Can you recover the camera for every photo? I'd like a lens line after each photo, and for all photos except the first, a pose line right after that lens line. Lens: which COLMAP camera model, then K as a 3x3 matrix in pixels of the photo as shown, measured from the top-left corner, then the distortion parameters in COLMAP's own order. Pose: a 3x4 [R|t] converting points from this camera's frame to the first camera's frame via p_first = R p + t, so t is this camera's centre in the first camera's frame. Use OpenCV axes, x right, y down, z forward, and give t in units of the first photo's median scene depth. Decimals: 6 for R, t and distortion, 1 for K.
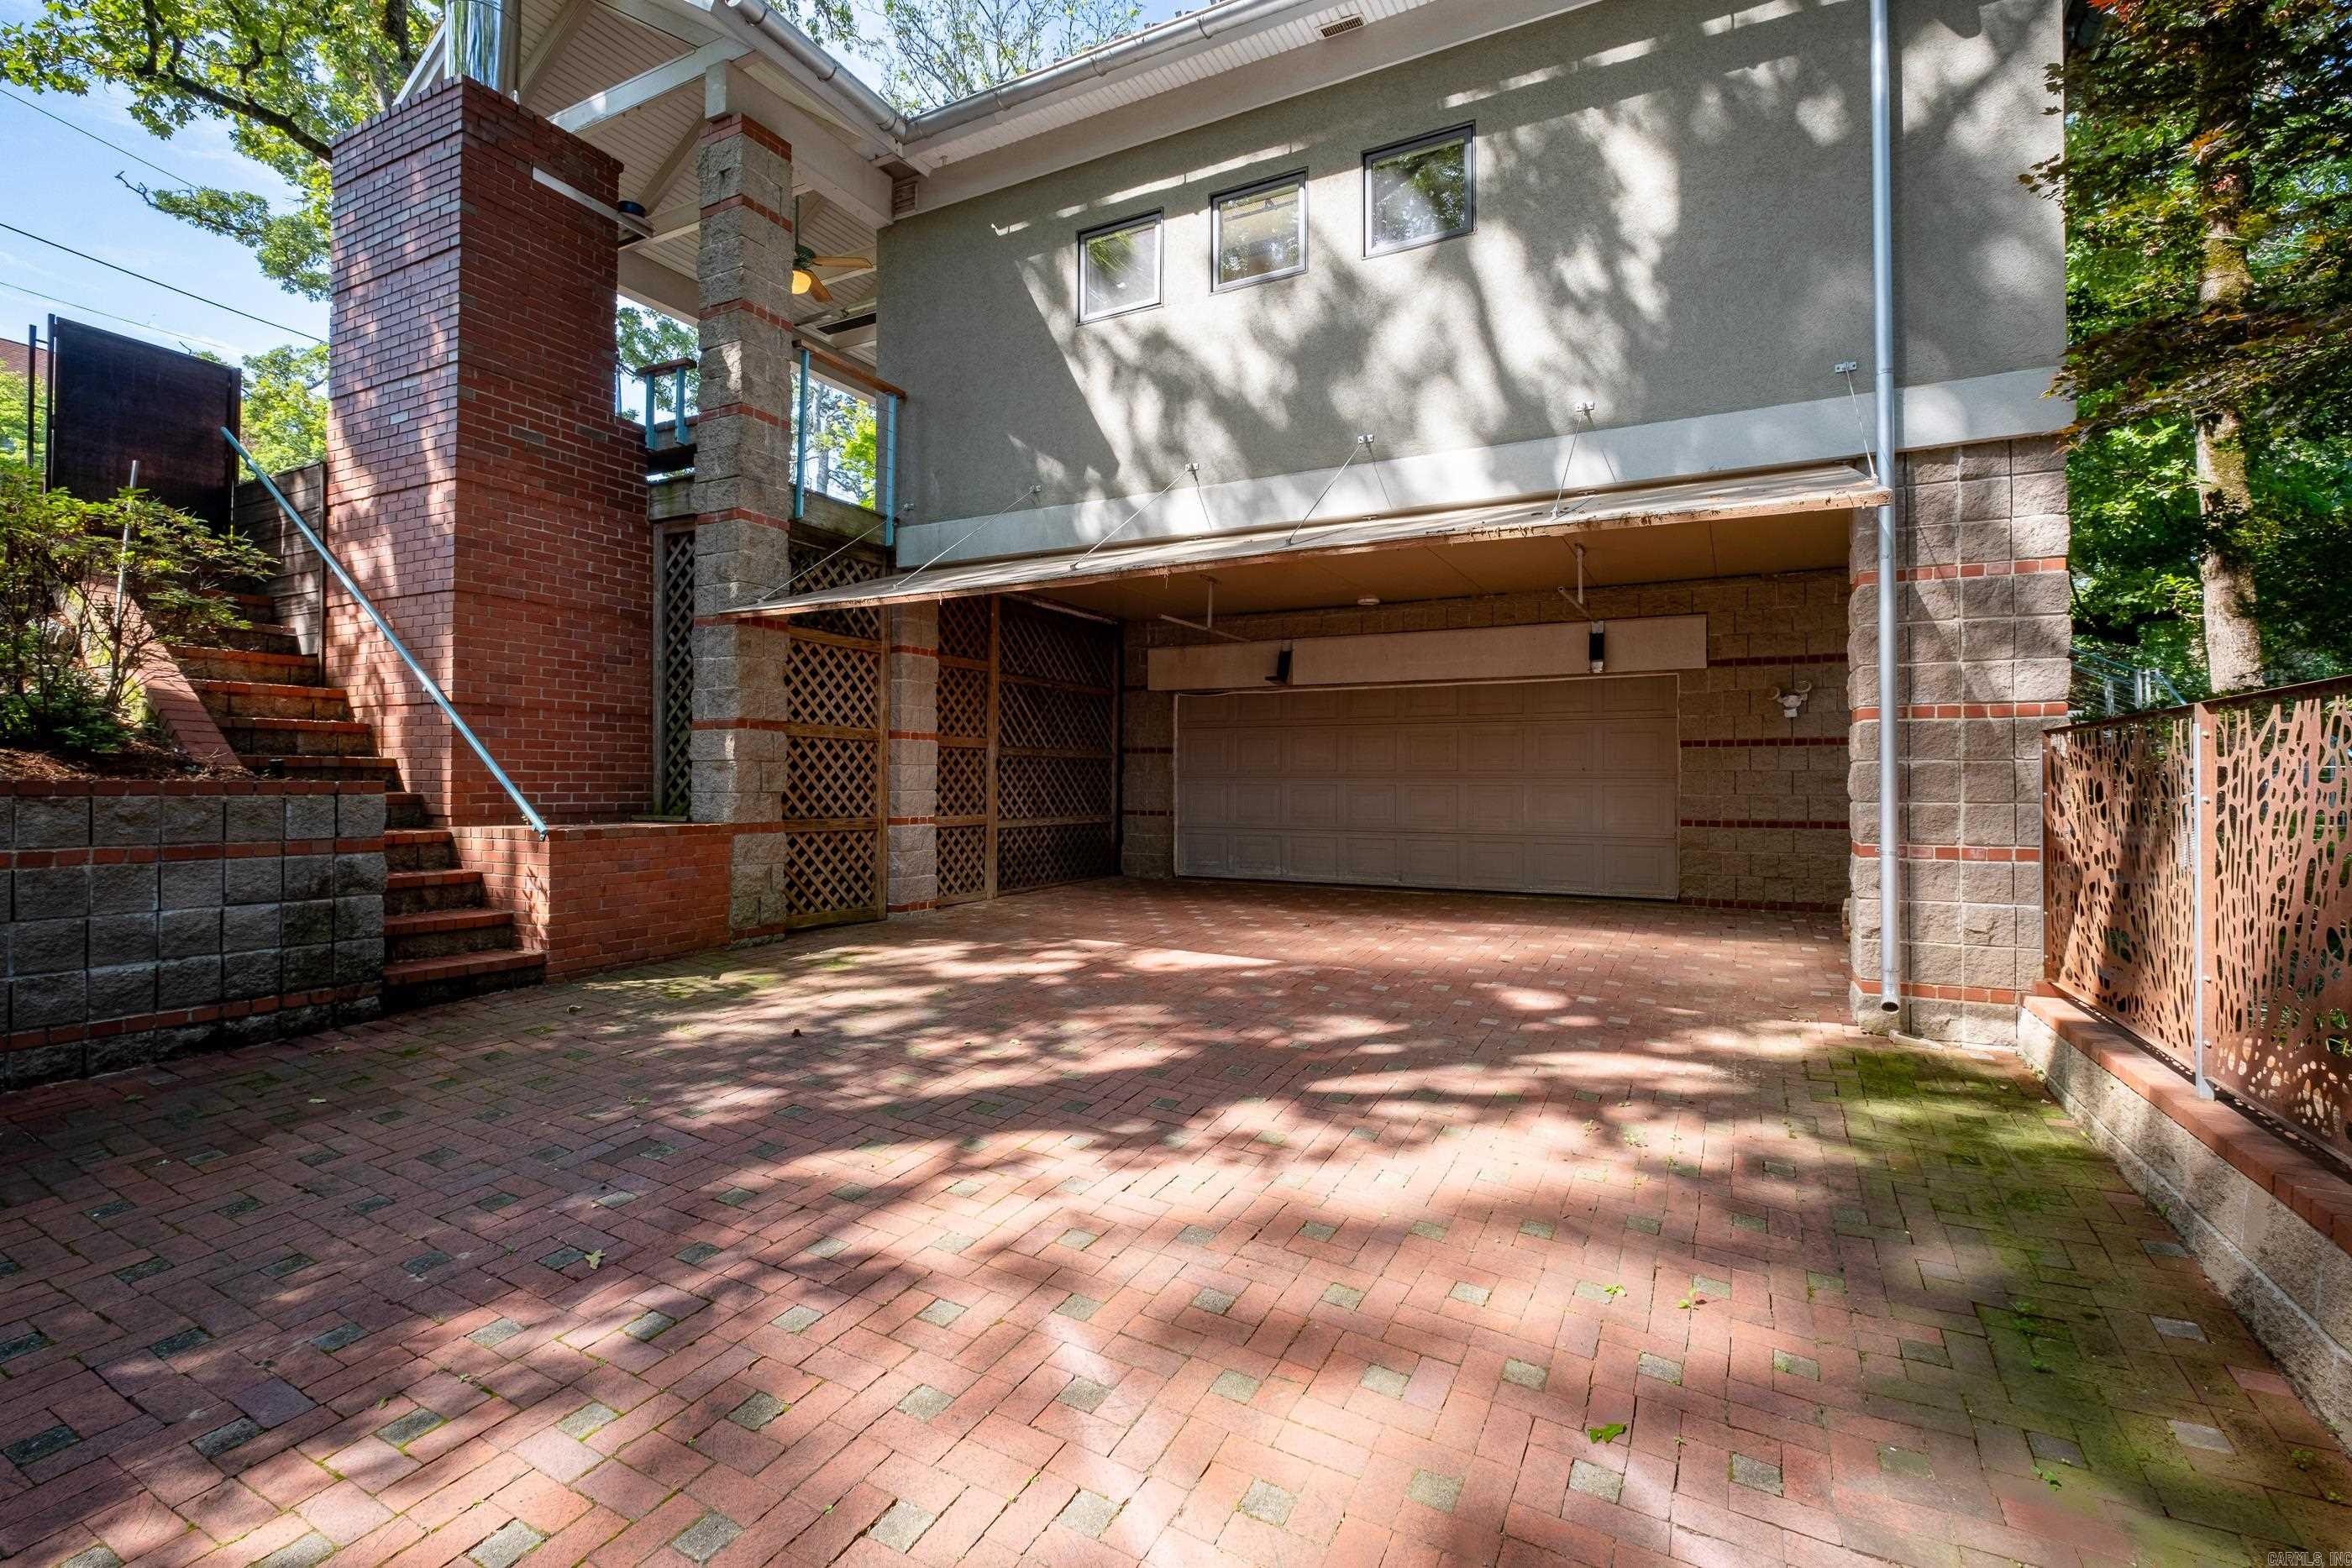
lens RADIAL K [[1055.6, 0, 1131.4], [0, 1055.6, 775.8], [0, 0, 1]] dist [-0.000657, 0.000526]
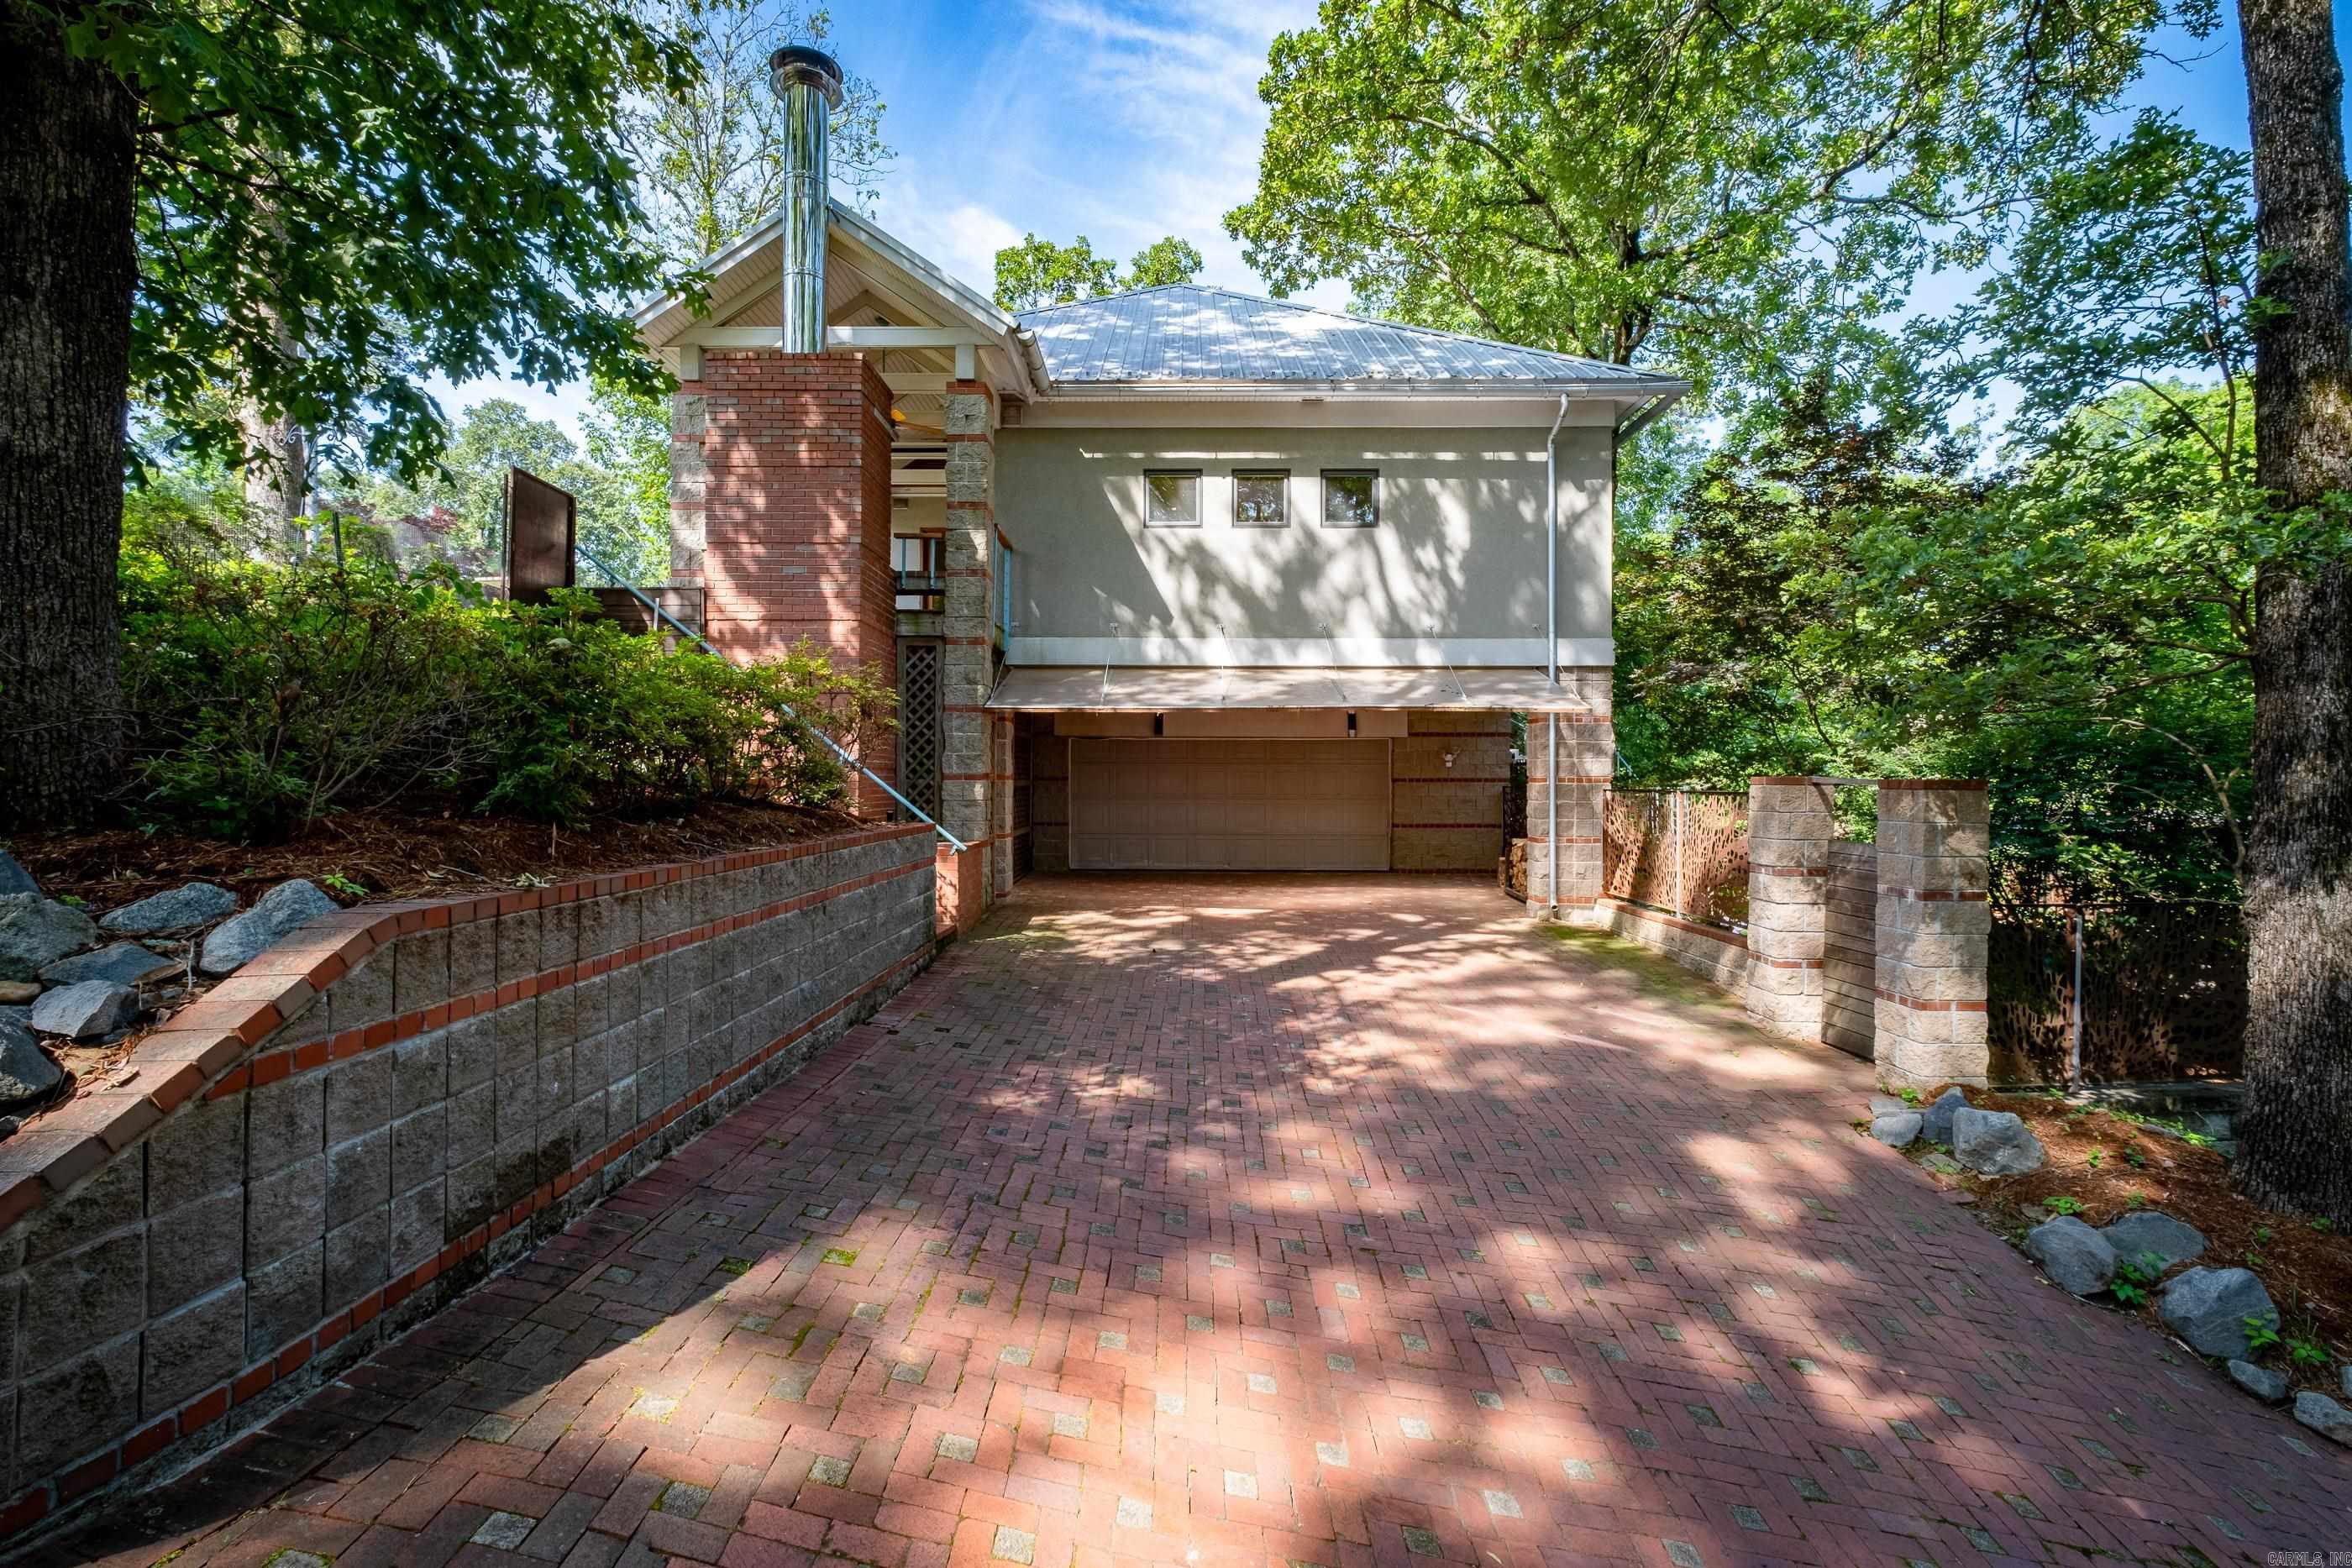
lens RADIAL K [[1055.6, 0, 1179.6], [0, 1055.6, 781.3], [0, 0, 1]] dist [-0.000657, 0.000526]
pose [[0.880458, 0.000657, 0.474125, -0.919620], [-0.004613, 0.999964, 0.007181, -0.058861], [-0.474103, -0.008510, 0.880429, -0.541394]]
